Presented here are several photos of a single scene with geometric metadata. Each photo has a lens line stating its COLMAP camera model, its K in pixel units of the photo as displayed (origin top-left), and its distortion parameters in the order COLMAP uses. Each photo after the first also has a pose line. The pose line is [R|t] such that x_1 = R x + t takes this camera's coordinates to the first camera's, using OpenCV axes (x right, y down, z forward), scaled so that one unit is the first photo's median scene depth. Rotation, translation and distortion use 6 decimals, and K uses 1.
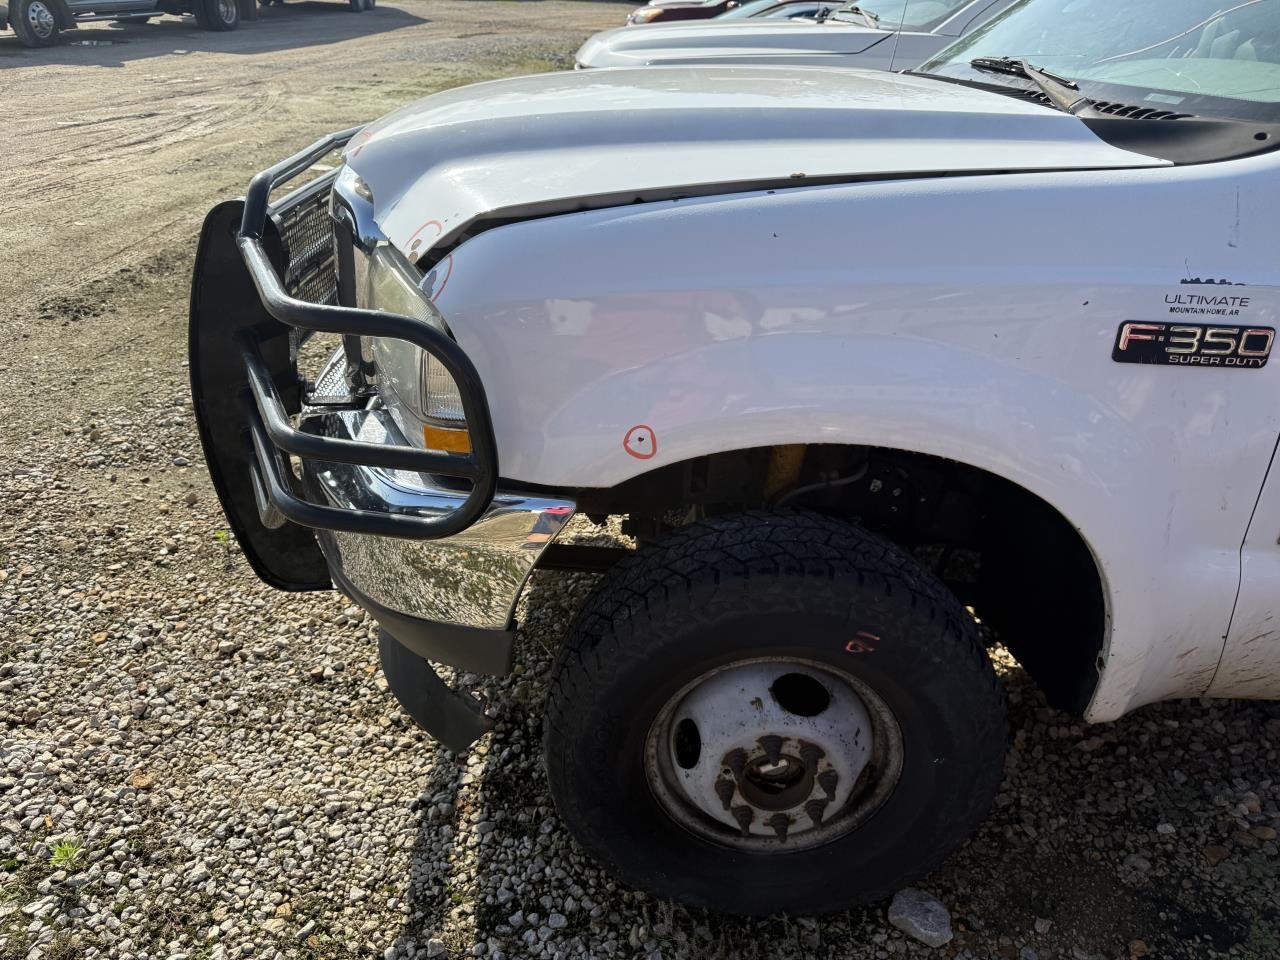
lens RADIAL K [[785.4, 0, 640.0], [0, 785.4, 480.0], [0, 0, 1]] dist [-0.002853, -0.005735]
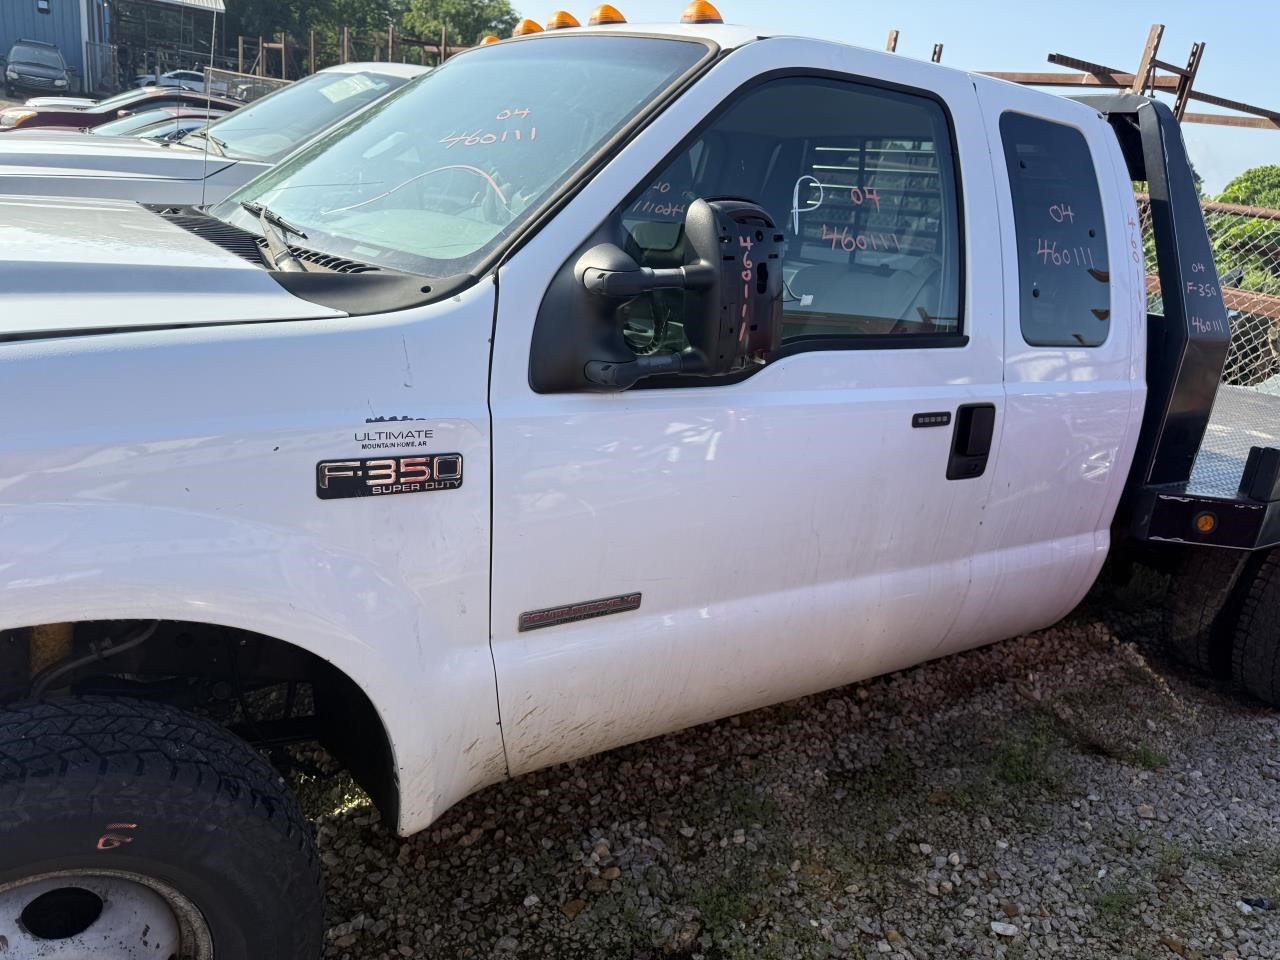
lens RADIAL K [[794.0, 0, 640.0], [0, 794.0, 480.0], [0, 0, 1]] dist [-0.026142, -0.002494]
pose [[0.872693, -0.123314, 0.472442, 0.364691], [0.171738, 0.983278, -0.060583, -0.030233], [-0.457071, 0.134006, 0.879277, -0.096004]]
